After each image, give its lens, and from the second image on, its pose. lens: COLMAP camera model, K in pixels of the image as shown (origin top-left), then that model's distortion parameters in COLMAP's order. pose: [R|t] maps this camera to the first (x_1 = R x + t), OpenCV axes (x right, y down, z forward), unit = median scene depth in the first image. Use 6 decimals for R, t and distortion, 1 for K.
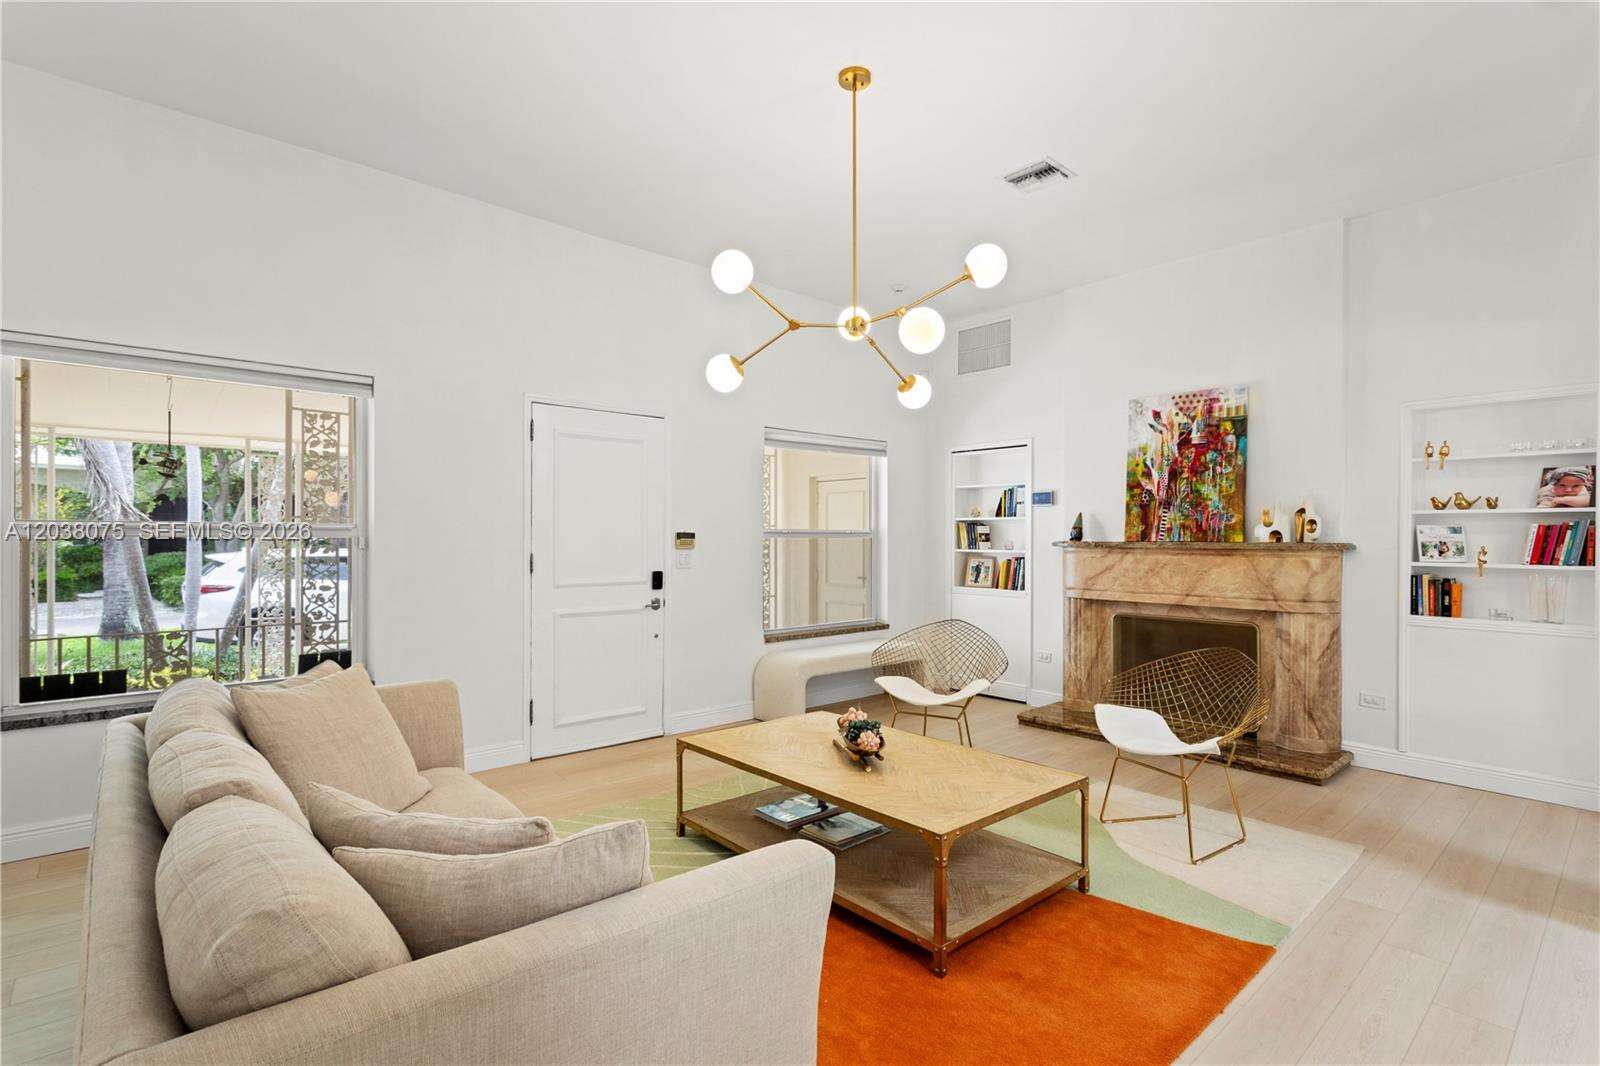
lens RADIAL K [[769.4, 0, 804.0], [0, 769.4, 540.2], [0, 0, 1]] dist [0.013627, 0.000253]
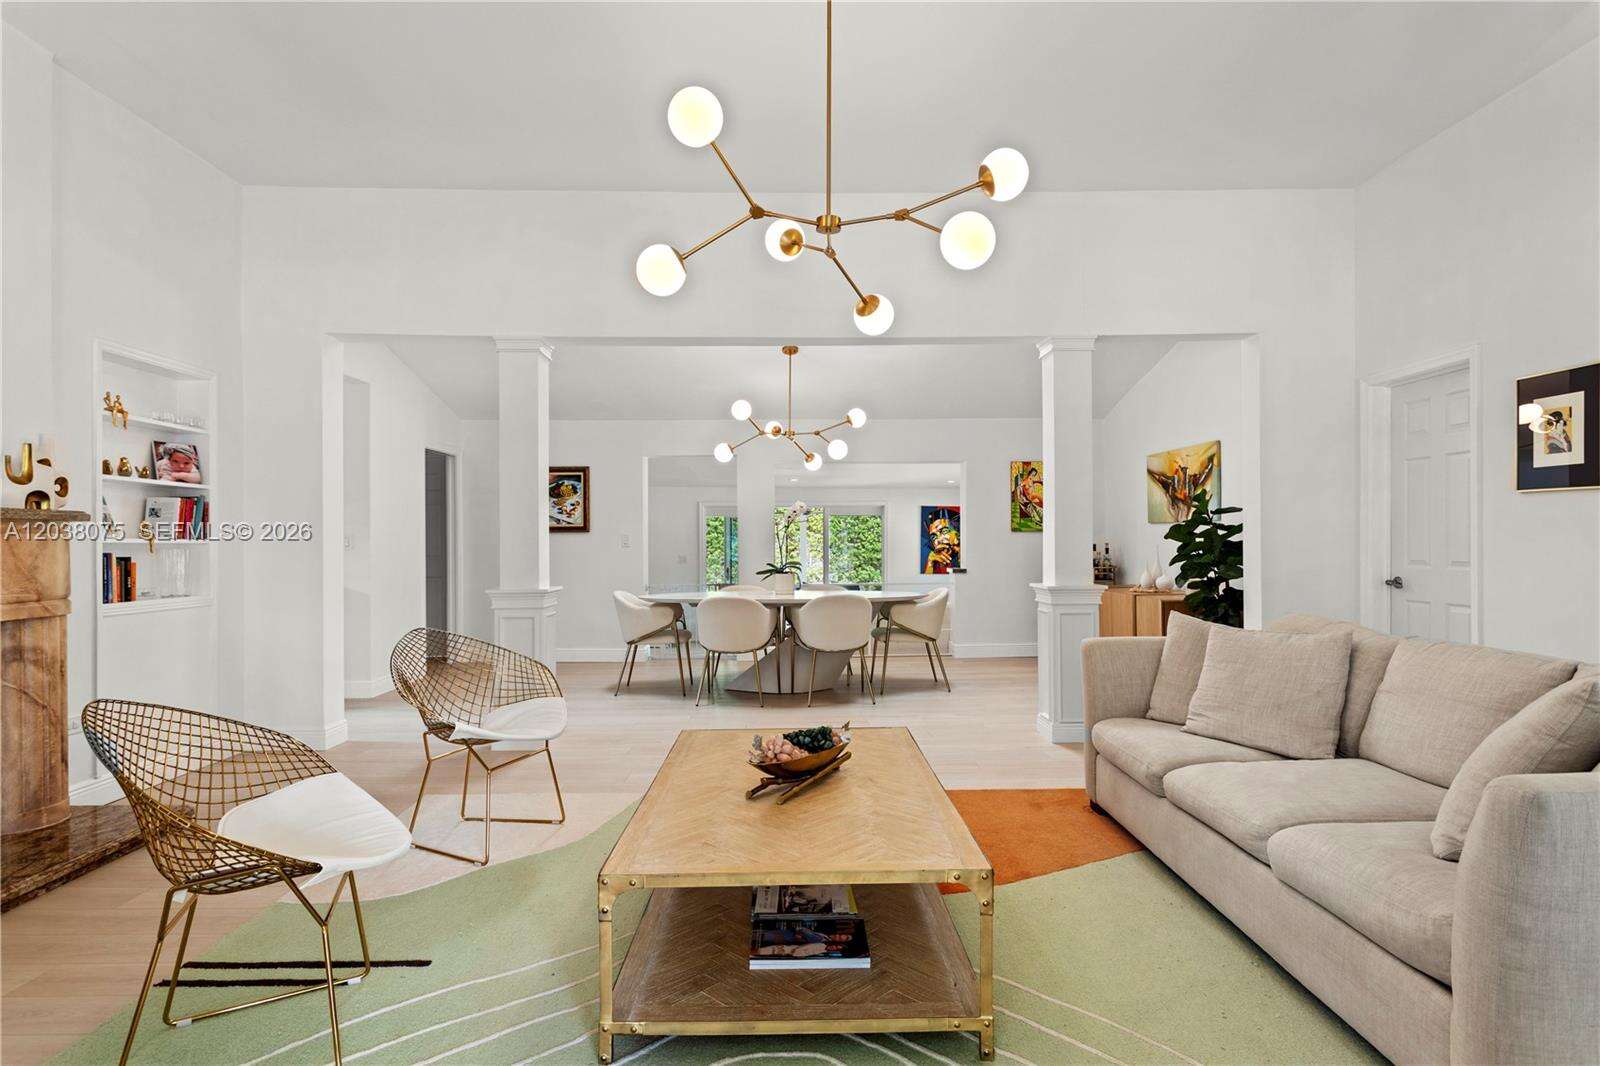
lens RADIAL K [[847.9, 0, 809.5], [0, 847.9, 547.2], [0, 0, 1]] dist [-0.008054, 0.005667]
pose [[-0.765242, -0.004987, 0.643723, -0.283835], [0.003415, 0.999924, 0.011806, 0.024532], [-0.643733, 0.011233, -0.765167, 0.993386]]
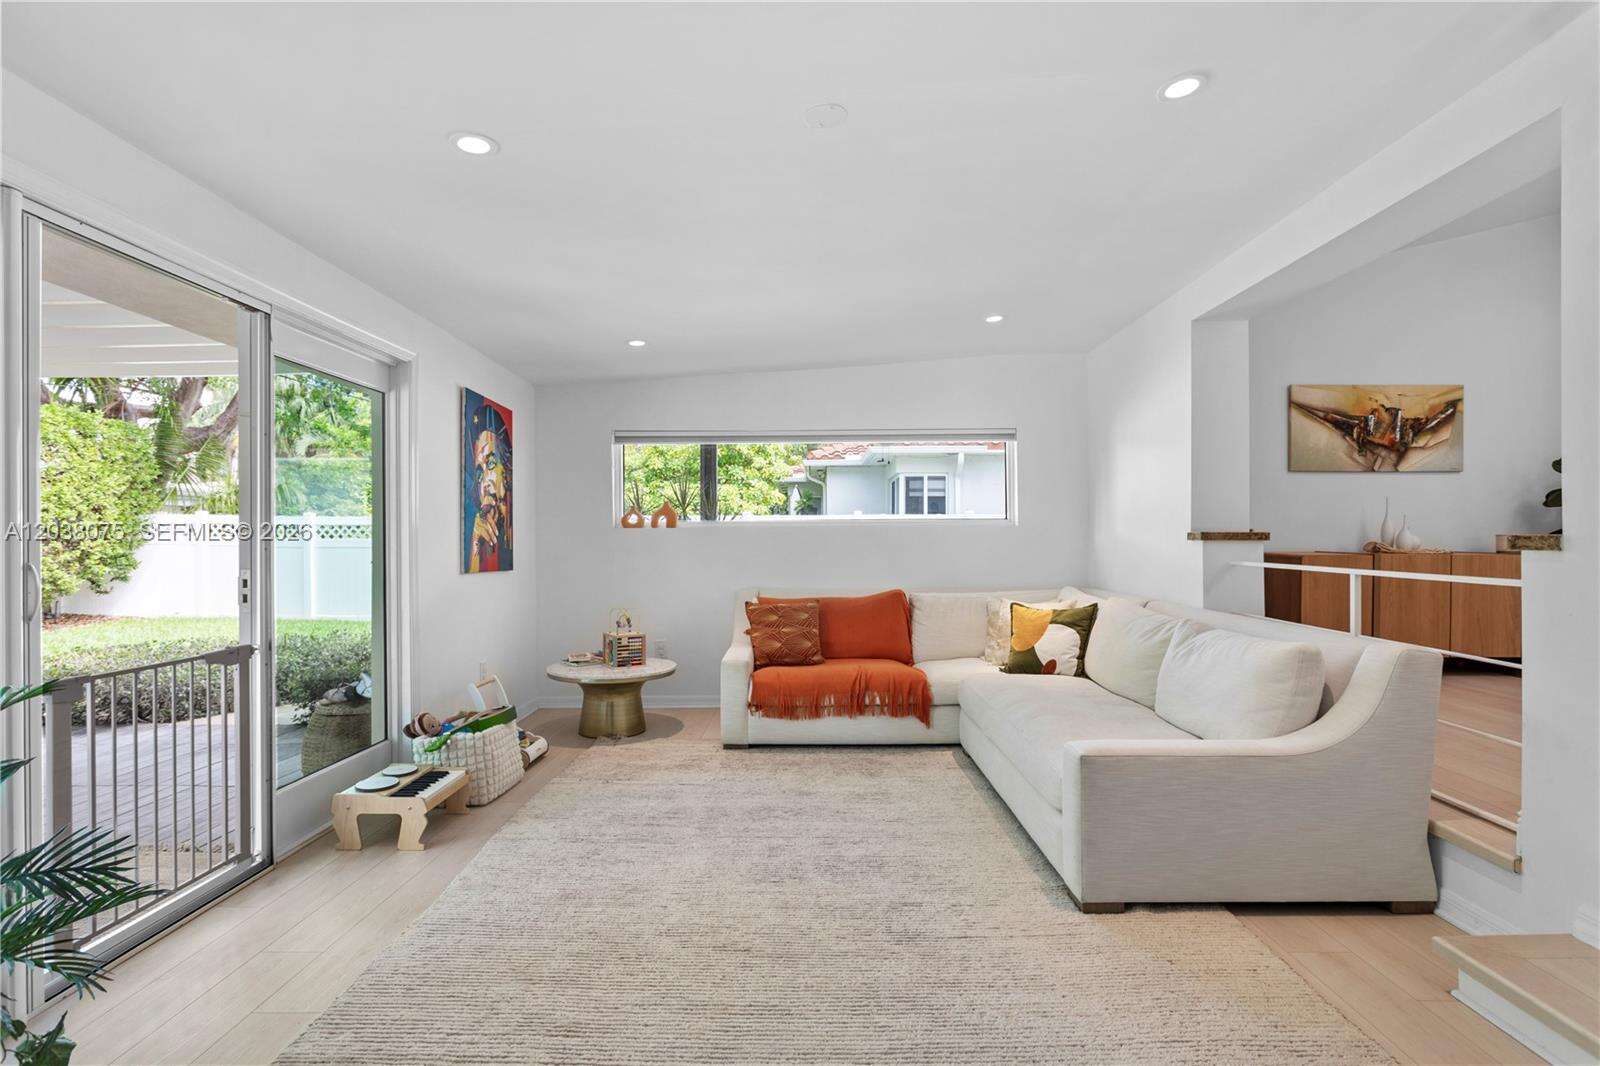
lens RADIAL K [[773.3, 0, 791.3], [0, 773.3, 533.7], [0, 0, 1]] dist [-0.009658, 0.004728]
pose [[-0.673930, -0.006674, -0.738765, 1.359328], [-0.002959, 0.999976, -0.006335, 0.090973], [0.738789, -0.002083, -0.673933, -0.256922]]
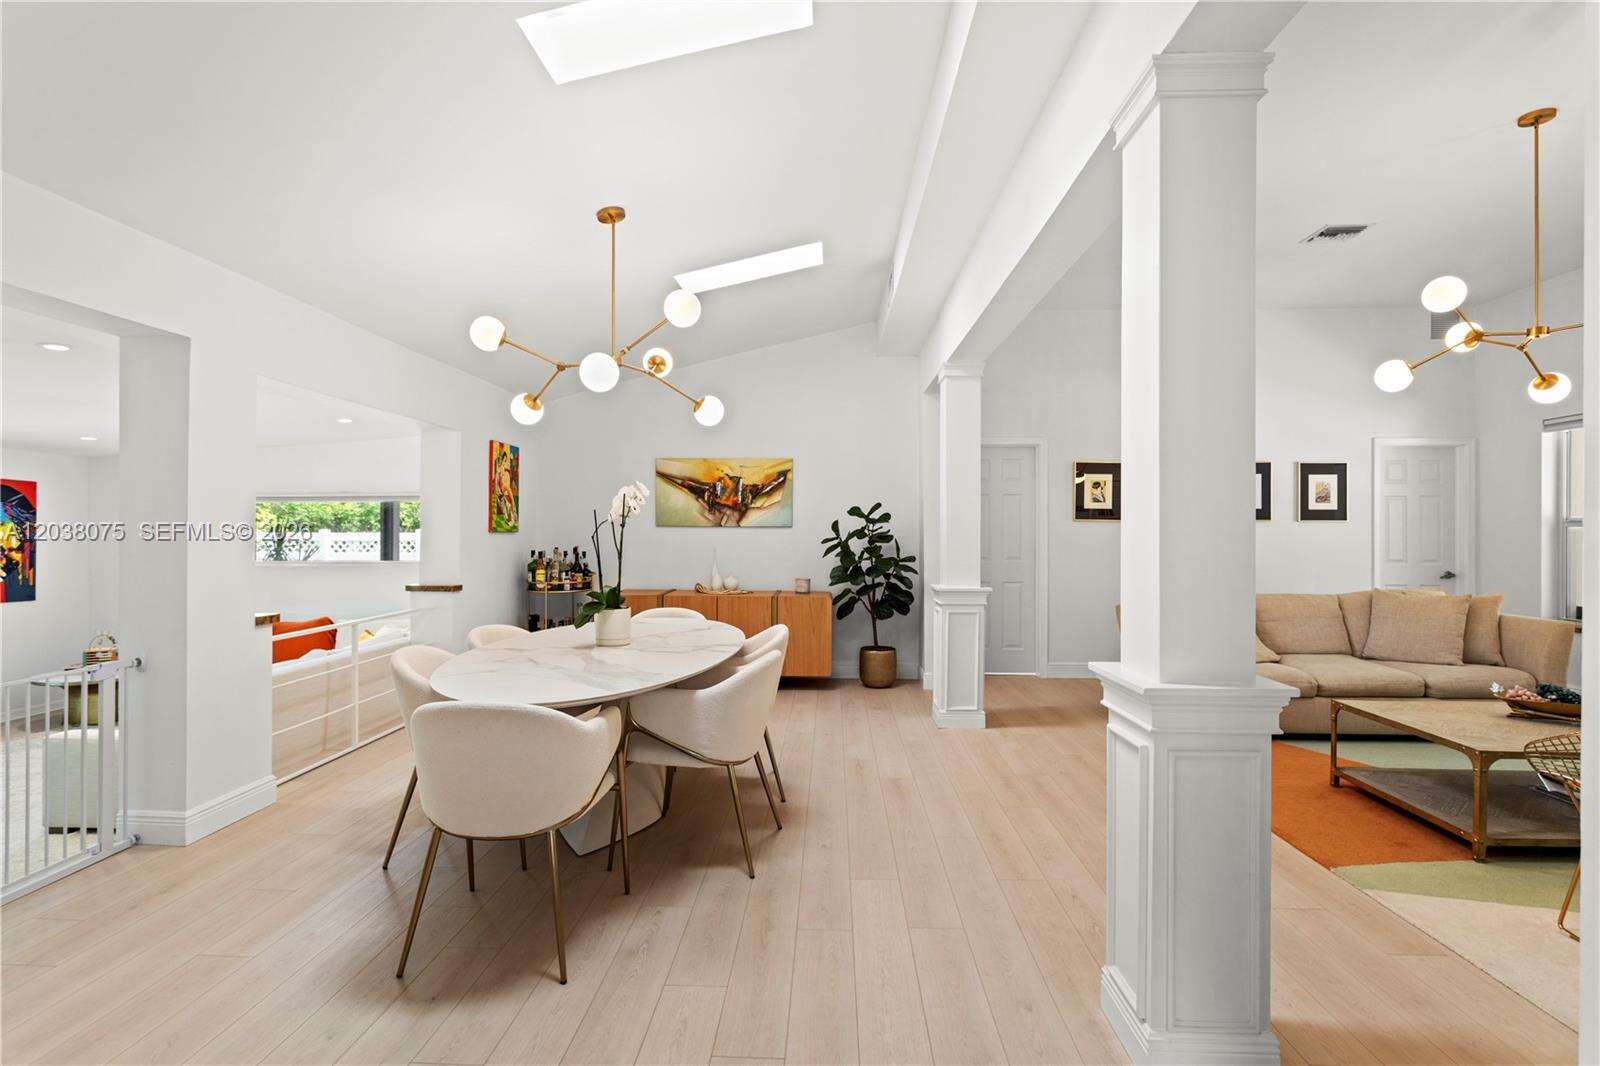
lens RADIAL K [[773.3, 0, 805.1], [0, 773.3, 553.9], [0, 0, 1]] dist [-0.009658, 0.004728]
pose [[-0.698371, -0.004268, -0.715723, 0.930674], [-0.007570, 0.999970, 0.001423, 0.044134], [0.715696, 0.006412, -0.698383, 0.611051]]
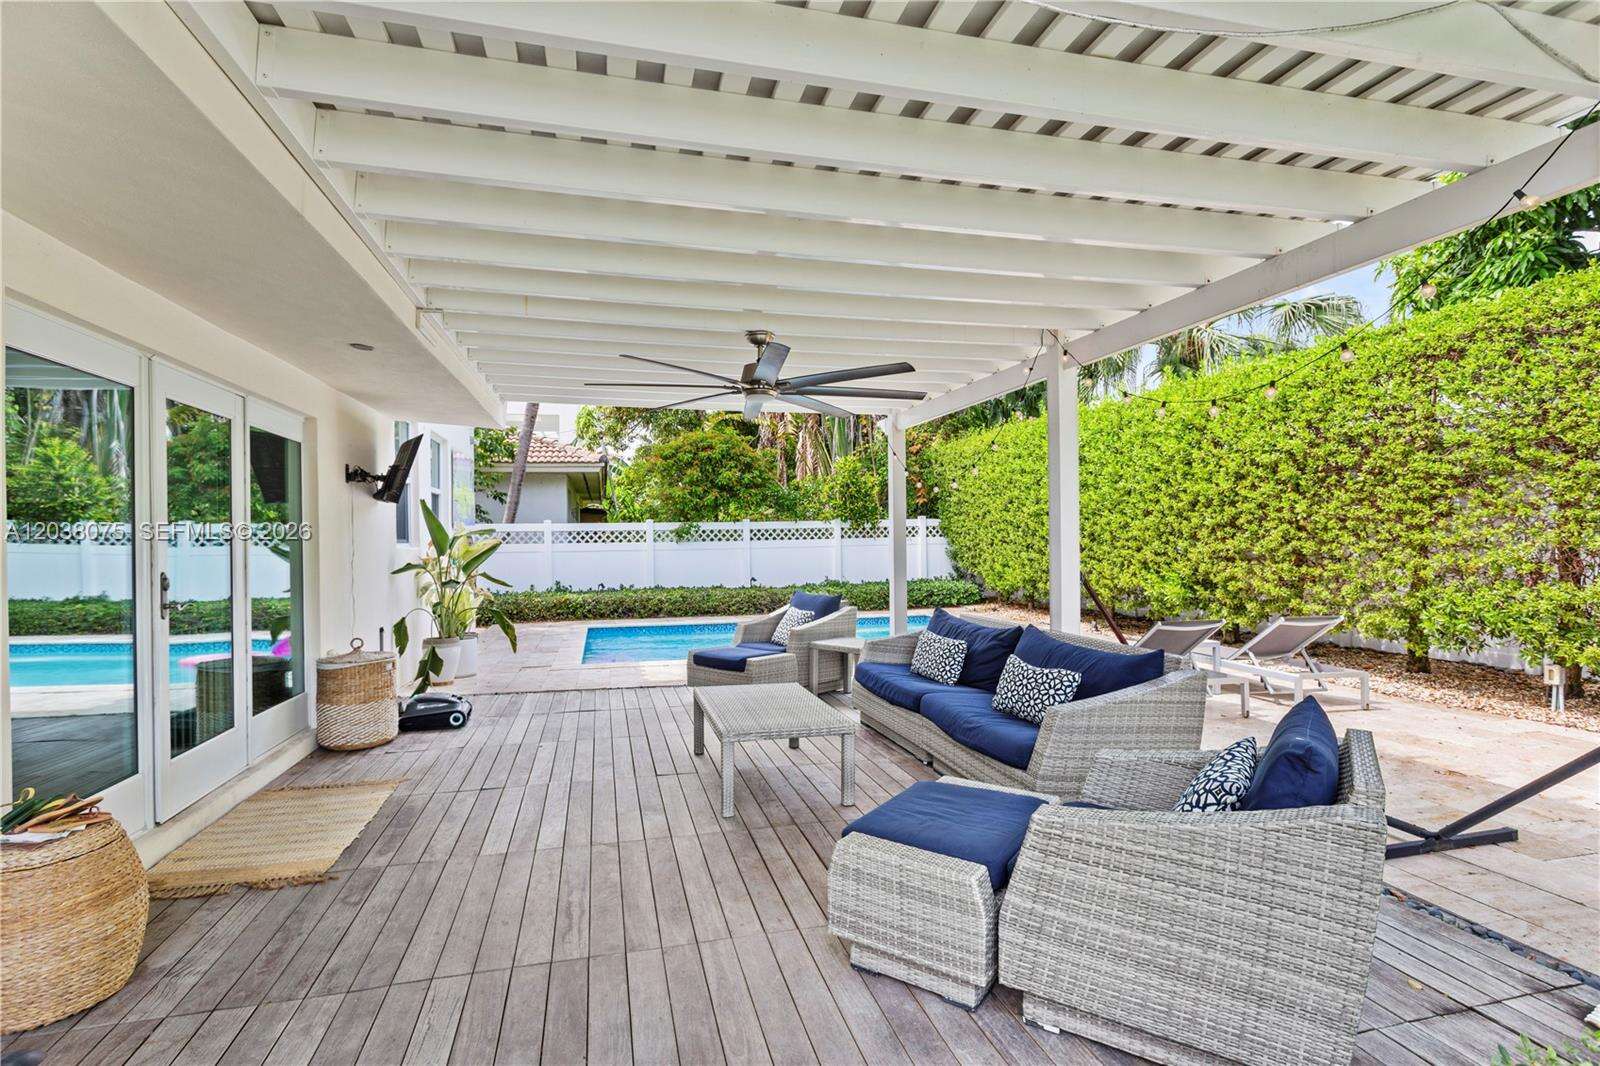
lens RADIAL K [[793.5, 0, 799.5], [0, 793.5, 539.1], [0, 0, 1]] dist [-0.000092, 0.004701]
pose [[0.460779, -0.009200, 0.887467, 0.882498], [0.019326, 0.999813, 0.000331, 0.090469], [-0.887304, 0.016999, 0.460871, -1.631081]]
